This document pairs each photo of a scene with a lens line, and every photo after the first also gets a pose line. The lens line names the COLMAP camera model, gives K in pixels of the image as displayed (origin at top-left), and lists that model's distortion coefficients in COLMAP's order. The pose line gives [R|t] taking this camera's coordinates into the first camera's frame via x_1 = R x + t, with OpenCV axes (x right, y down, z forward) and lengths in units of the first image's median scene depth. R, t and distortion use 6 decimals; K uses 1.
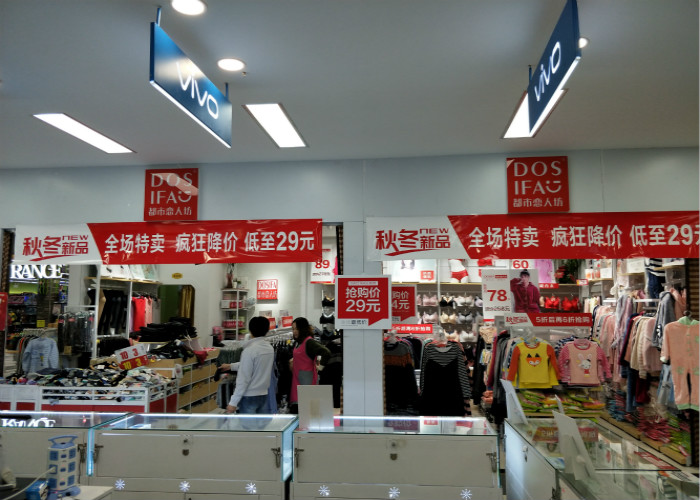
lens RADIAL K [[560.0, 0, 350.4], [0, 560.0, 258.9], [0, 0, 1]] dist [0.056143, -0.080359]
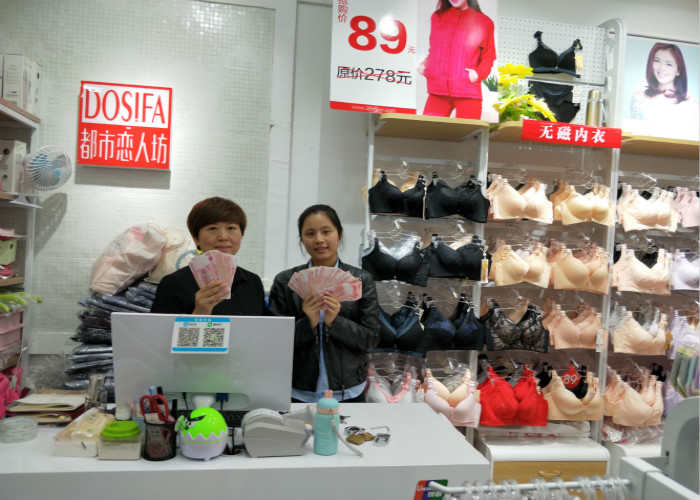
lens RADIAL K [[560.0, 0, 350.4], [0, 560.0, 258.9], [0, 0, 1]] dist [0.056143, -0.080359]
pose [[0.962700, 0.048093, 0.266261, -0.124528], [-0.078454, 0.991416, 0.104588, 0.082343], [-0.258945, -0.121576, 0.958210, 0.781642]]
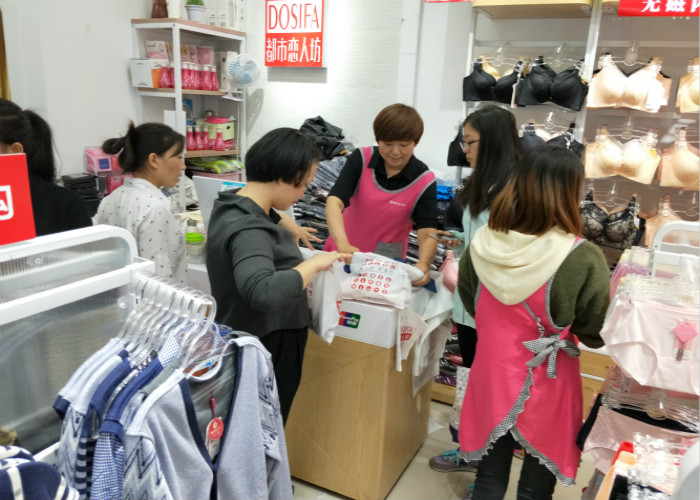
lens RADIAL K [[560.0, 0, 350.4], [0, 560.0, 258.9], [0, 0, 1]] dist [0.056143, -0.080359]
pose [[0.935914, 0.144876, -0.321054, -0.004618], [-0.024807, 0.936343, 0.350210, 0.065032], [0.351354, -0.319802, 0.879930, 0.742370]]
